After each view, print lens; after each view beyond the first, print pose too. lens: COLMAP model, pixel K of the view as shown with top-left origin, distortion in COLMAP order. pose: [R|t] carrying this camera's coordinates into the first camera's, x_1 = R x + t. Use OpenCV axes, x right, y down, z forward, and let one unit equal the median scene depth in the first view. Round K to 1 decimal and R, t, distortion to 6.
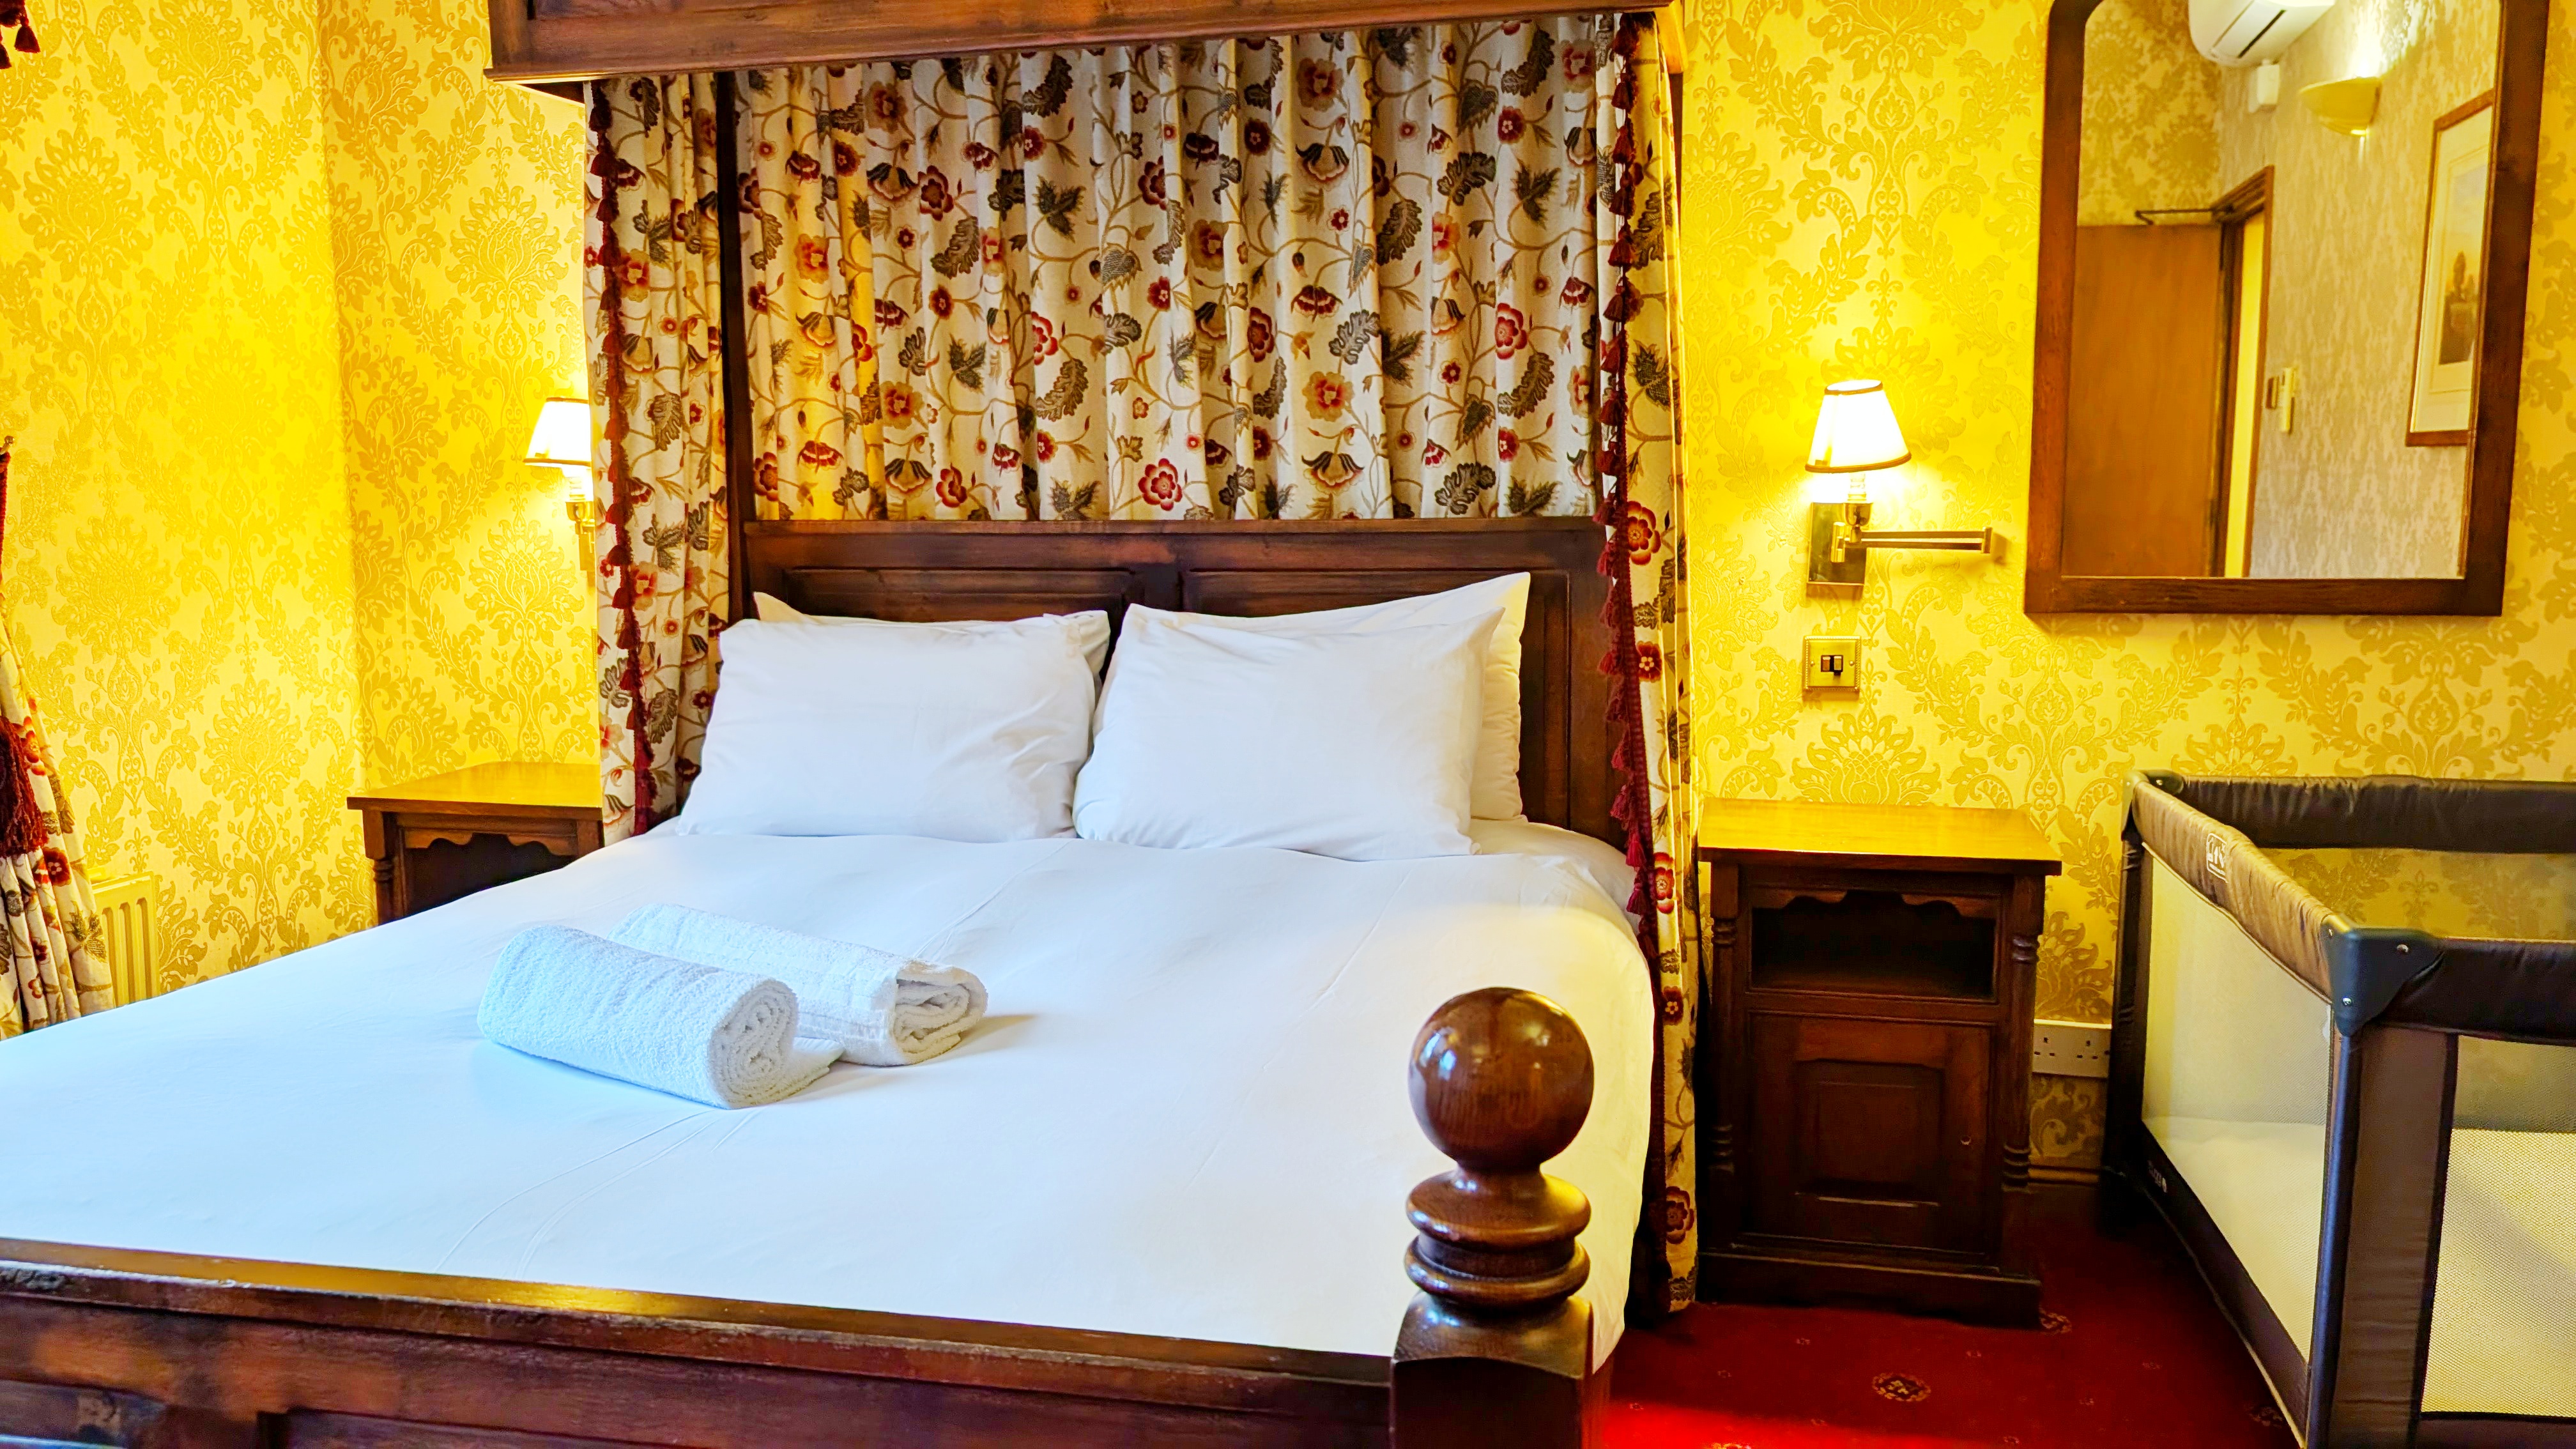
lens RADIAL K [[1839.6, 0, 1287.7], [0, 1839.6, 703.6], [0, 0, 1]] dist [-0.002335, -0.001615]
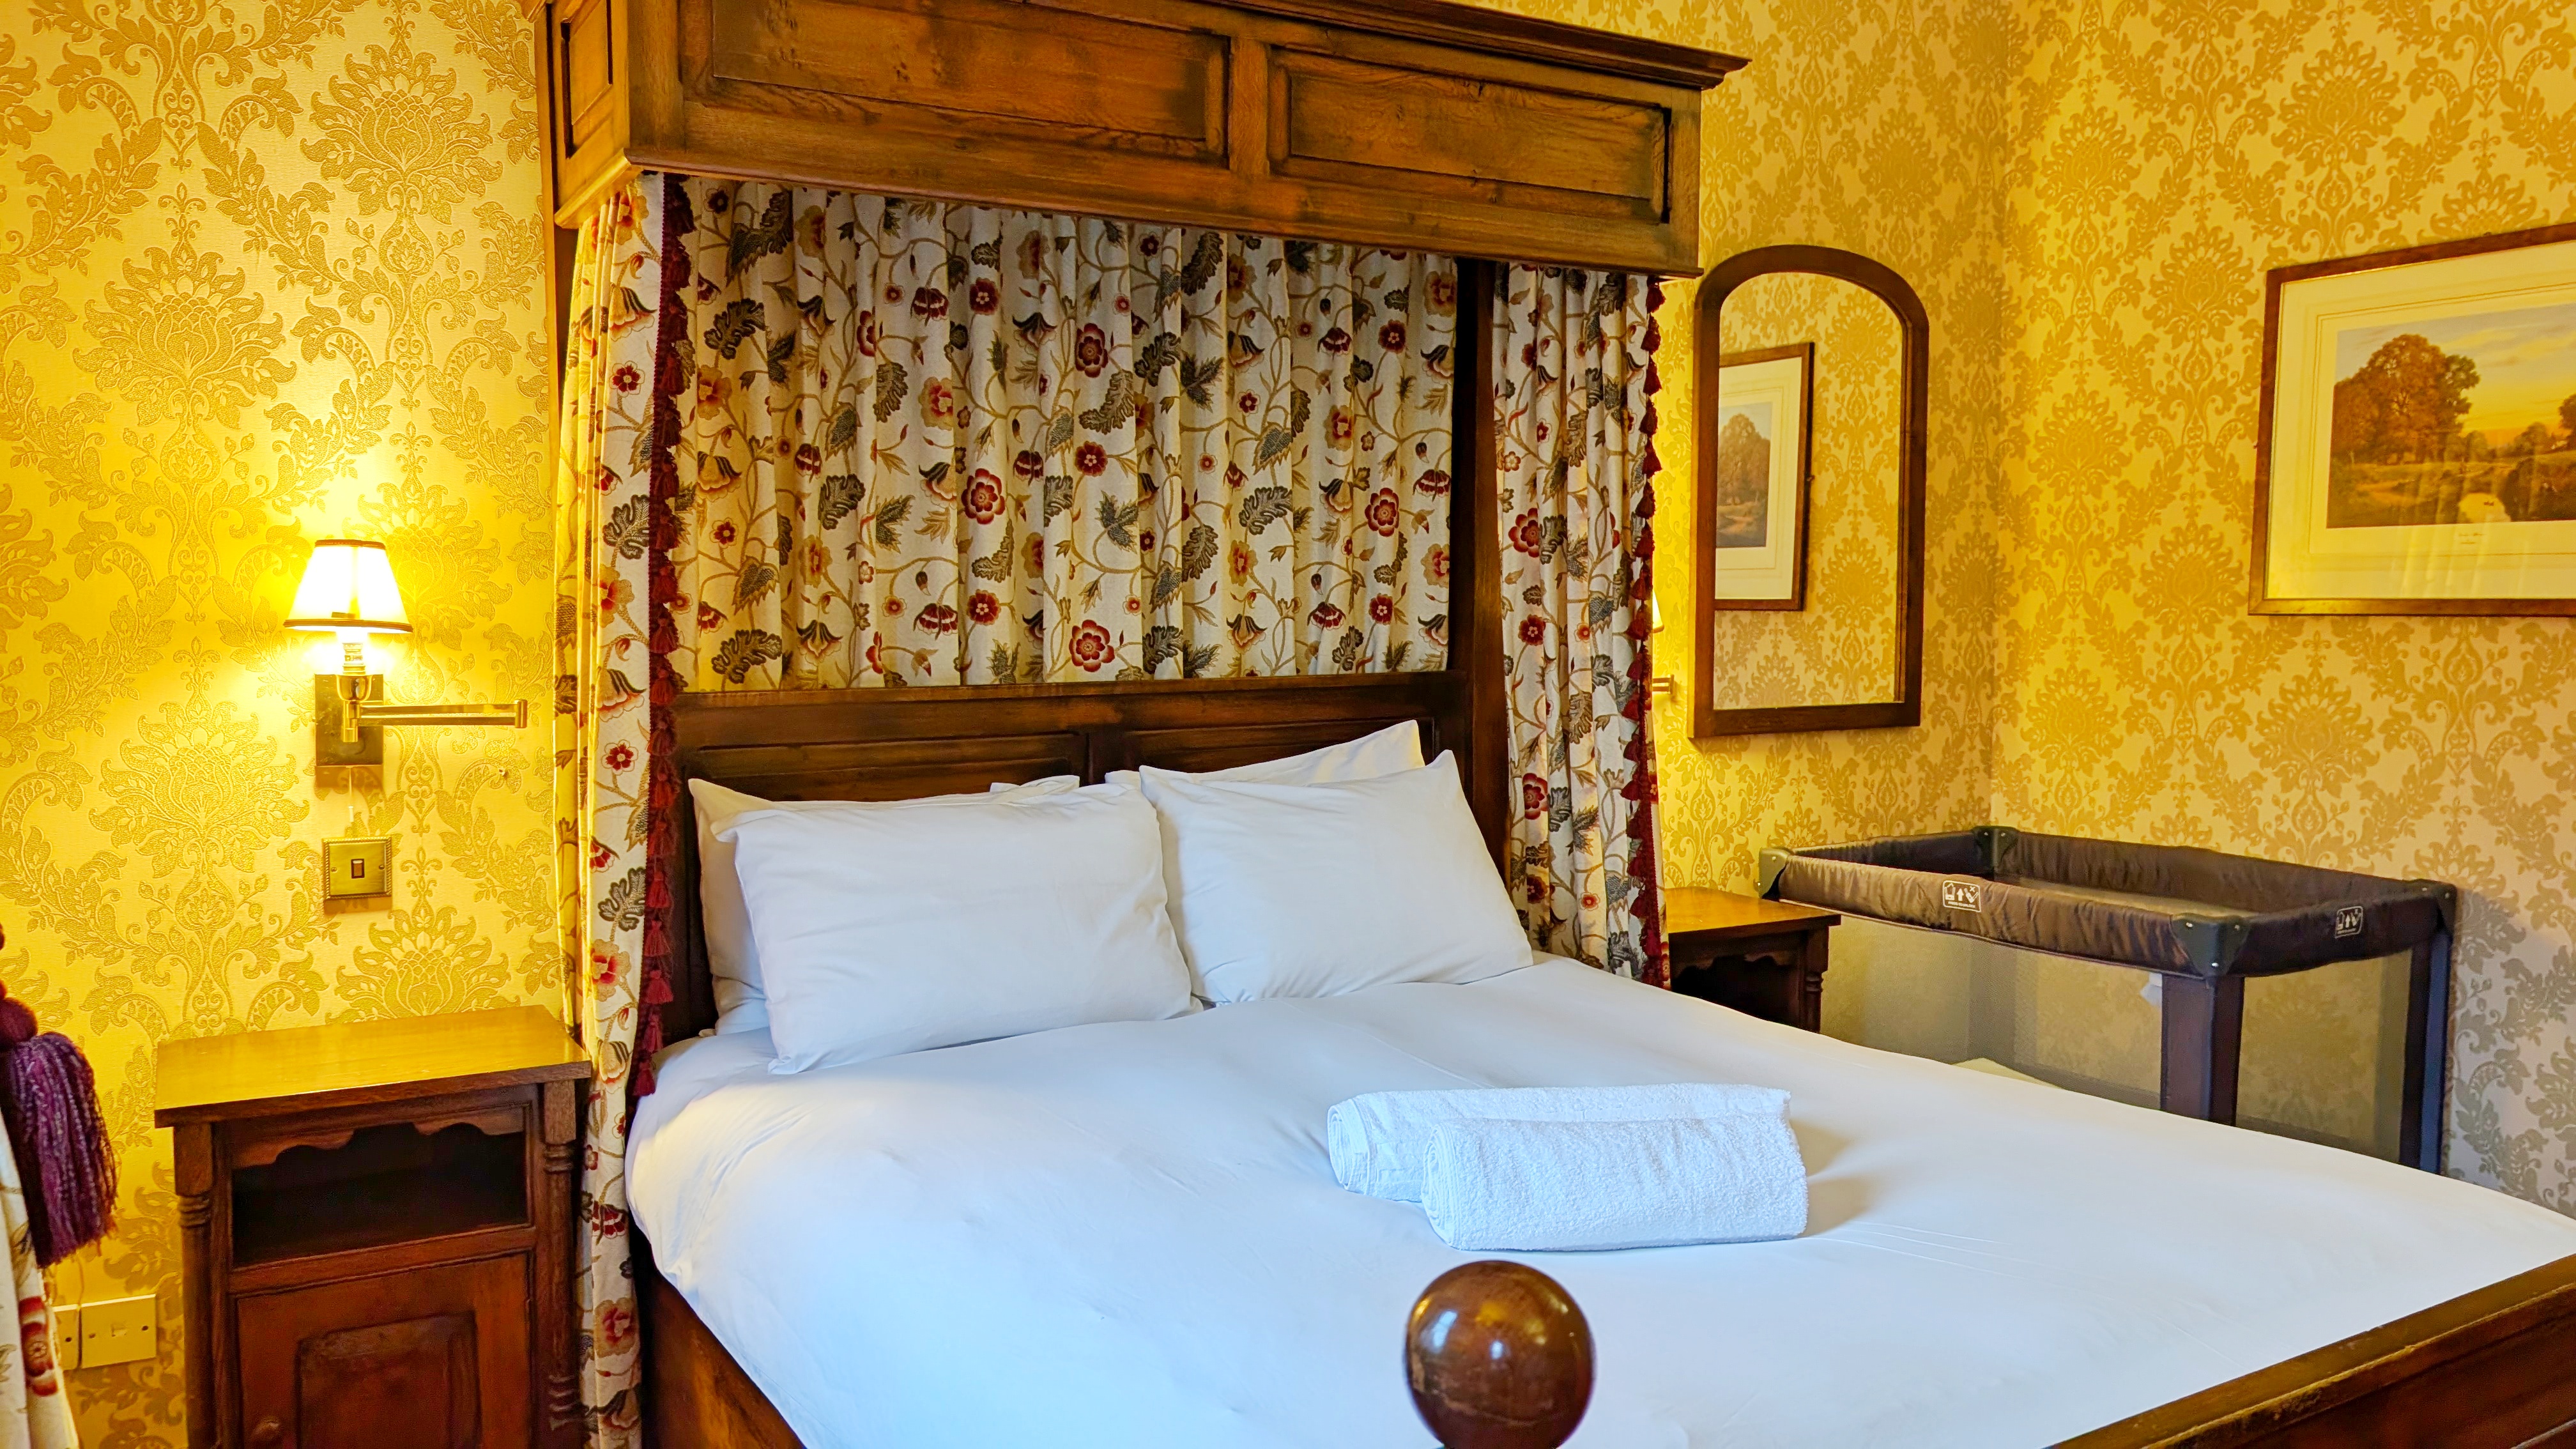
lens RADIAL K [[1945.4, 0, 1286.6], [0, 1945.4, 722.3], [0, 0, 1]] dist [0.028897, -0.042489]
pose [[0.726278, -0.032969, 0.686610, -0.725100], [0.090195, 0.994784, -0.047640, -0.018277], [-0.681458, 0.096529, 0.725463, 0.165932]]
